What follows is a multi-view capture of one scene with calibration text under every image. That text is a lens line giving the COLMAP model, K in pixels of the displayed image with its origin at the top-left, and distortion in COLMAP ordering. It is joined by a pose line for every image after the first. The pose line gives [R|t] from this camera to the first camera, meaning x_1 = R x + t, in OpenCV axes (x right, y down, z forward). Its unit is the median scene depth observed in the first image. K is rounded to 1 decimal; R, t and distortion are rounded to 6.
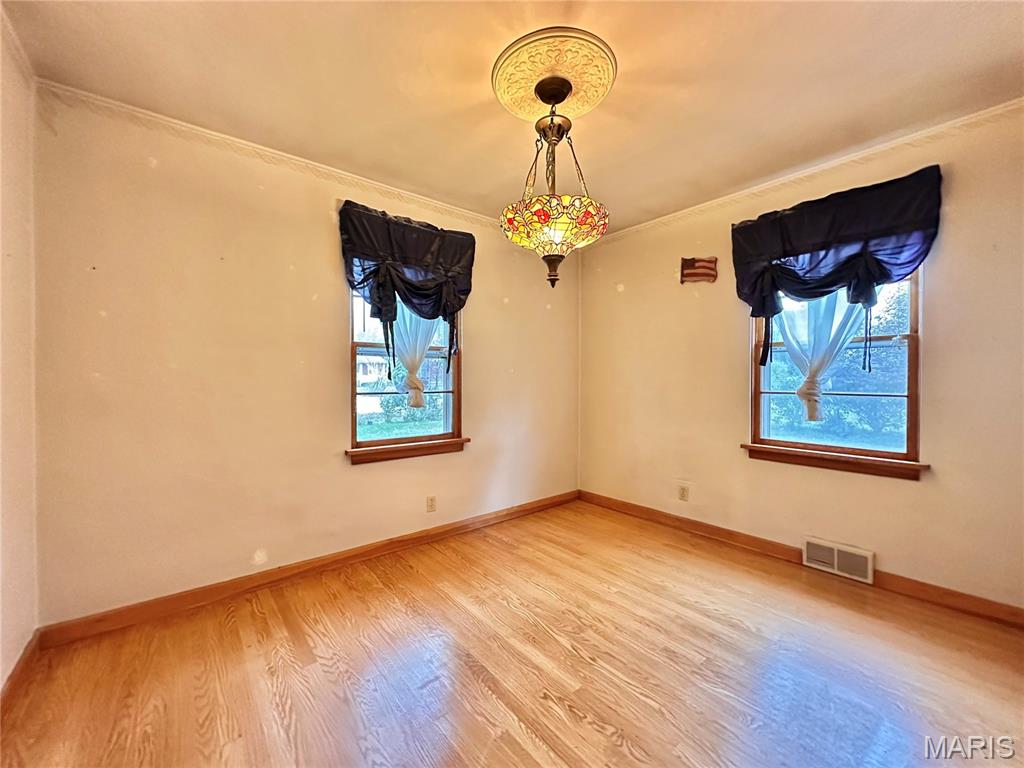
lens RADIAL K [[406.8, 0, 511.9], [0, 406.8, 382.6], [0, 0, 1]] dist [-0.001903, 0.000099]
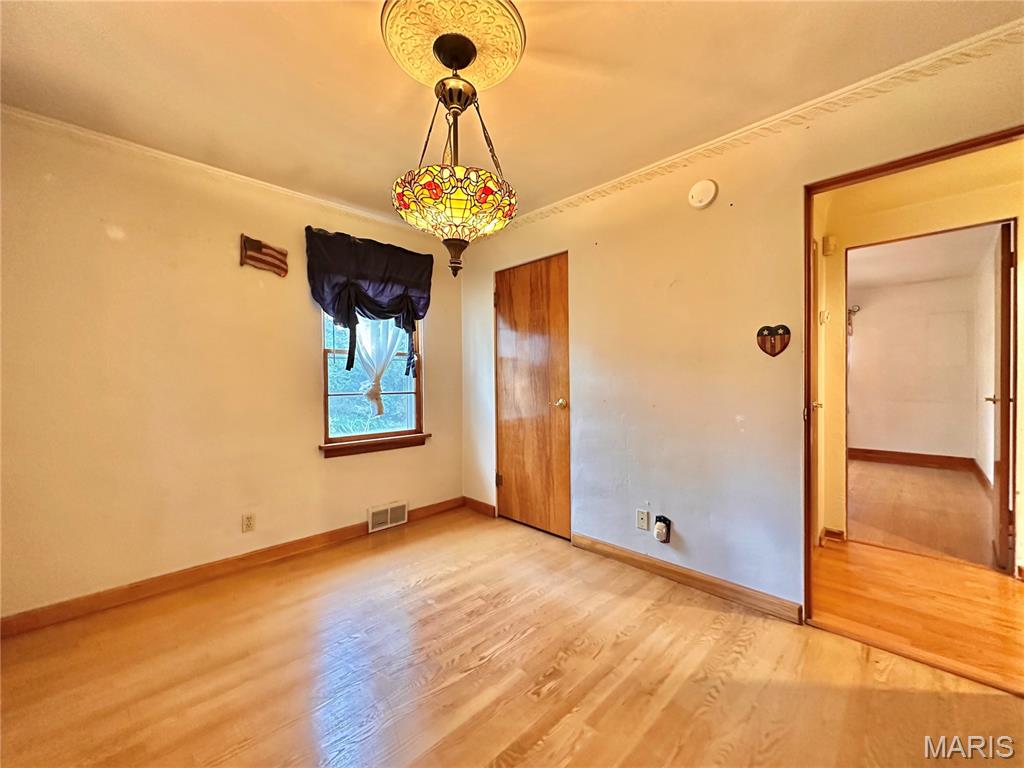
lens RADIAL K [[406.8, 0, 512.0], [0, 406.8, 383.3], [0, 0, 1]] dist [-0.001903, 0.000099]
pose [[-0.099138, -0.006251, 0.995054, -0.567839], [0.015137, 0.999855, 0.007789, -0.009271], [-0.994959, 0.015834, -0.099029, 0.708831]]
